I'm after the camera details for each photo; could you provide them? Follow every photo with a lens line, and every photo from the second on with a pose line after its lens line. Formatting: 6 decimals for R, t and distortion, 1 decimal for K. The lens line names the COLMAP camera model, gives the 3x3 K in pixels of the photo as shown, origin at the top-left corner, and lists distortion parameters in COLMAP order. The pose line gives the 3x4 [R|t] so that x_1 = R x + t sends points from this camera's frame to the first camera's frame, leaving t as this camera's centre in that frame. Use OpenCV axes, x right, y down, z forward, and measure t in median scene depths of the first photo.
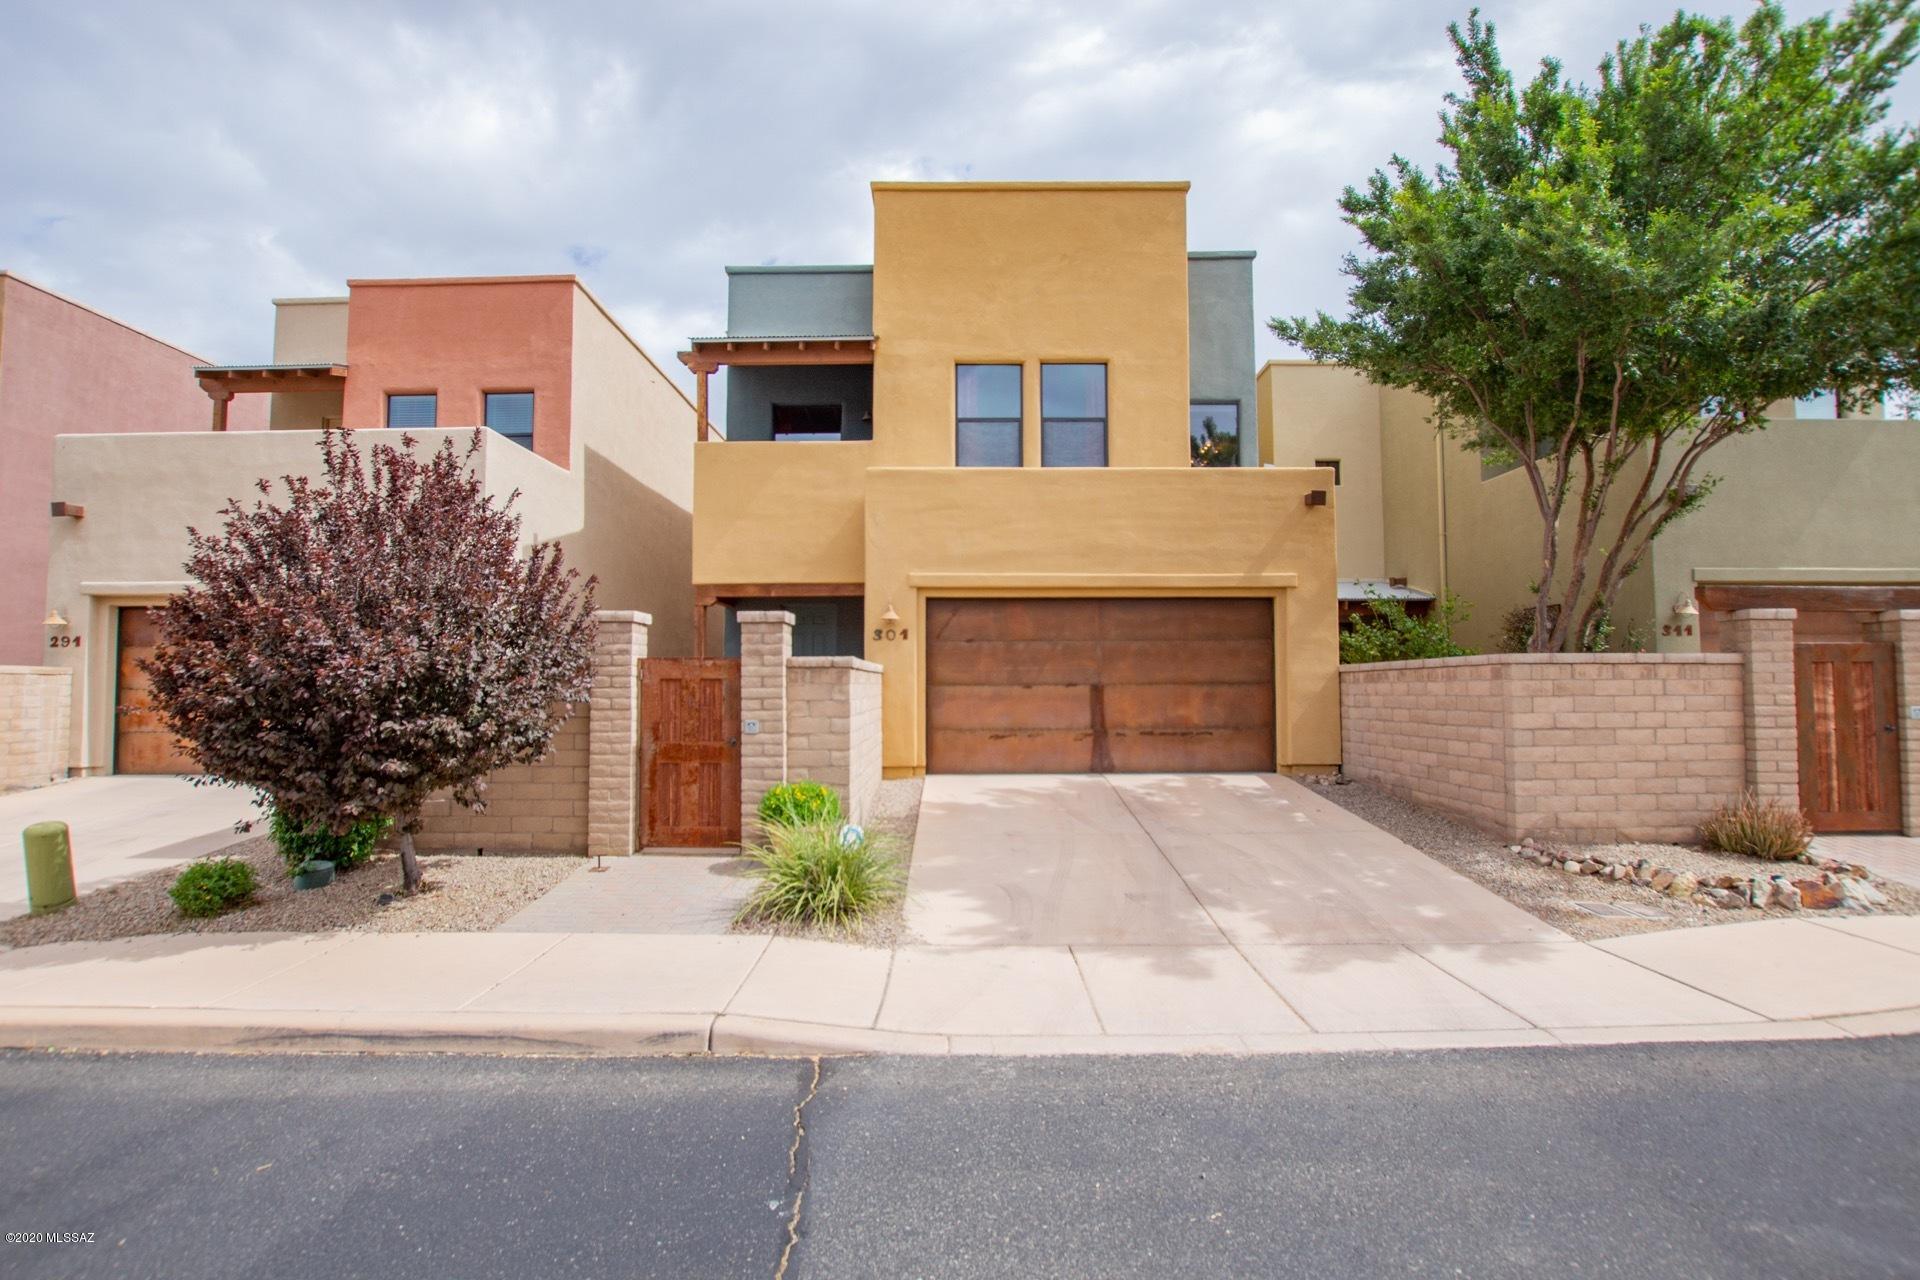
lens RADIAL K [[881.4, 0, 957.4], [0, 881.4, 646.9], [0, 0, 1]] dist [0.004958, -0.000485]
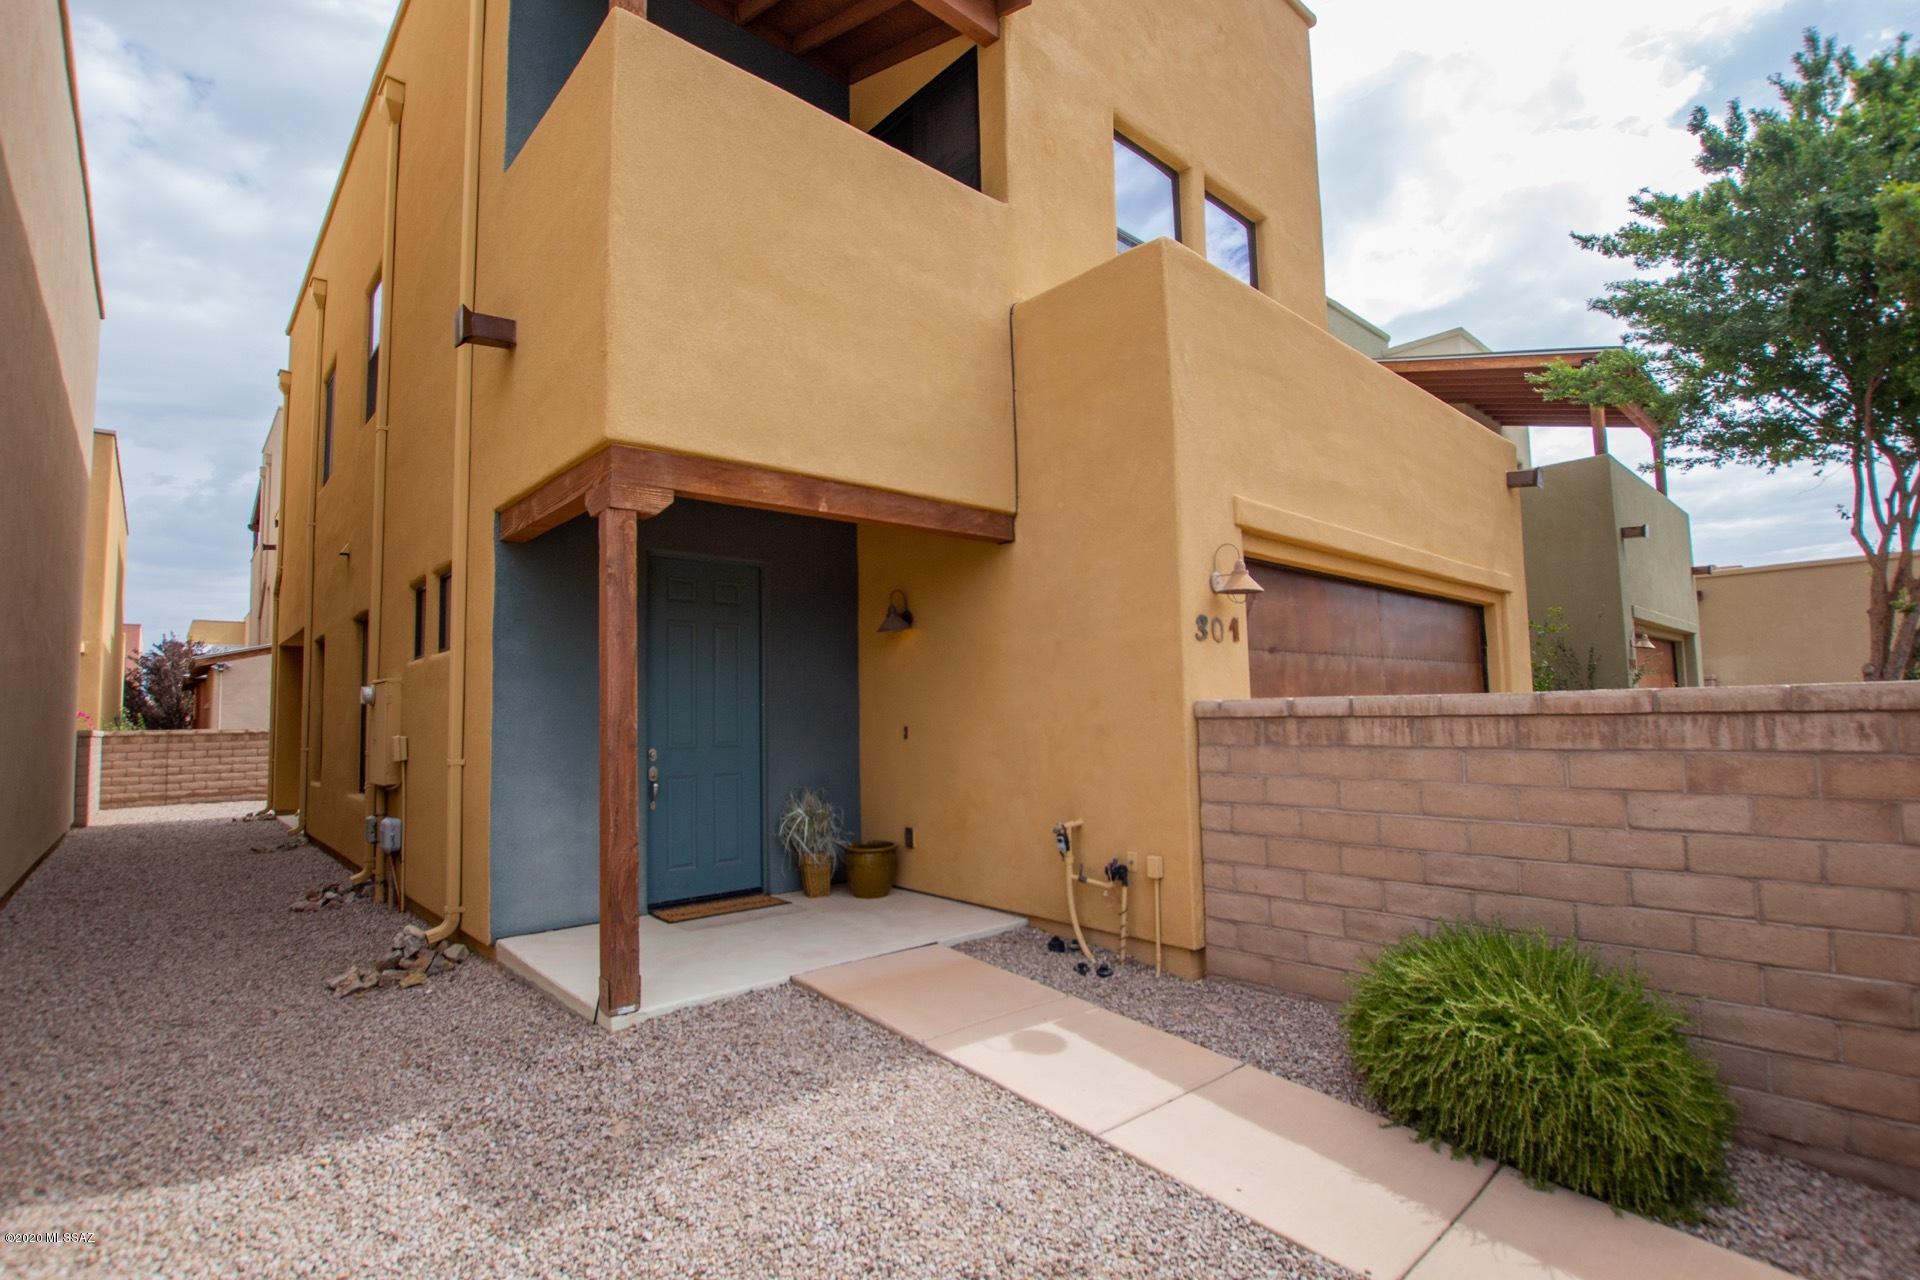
lens RADIAL K [[881.4, 0, 960.1], [0, 881.4, 641.3], [0, 0, 1]] dist [0.004958, -0.000485]
pose [[0.733242, 0.041350, 0.678710, -0.457376], [-0.011584, 0.998764, -0.048334, 0.014521], [-0.679869, 0.027578, 0.732814, 0.761170]]
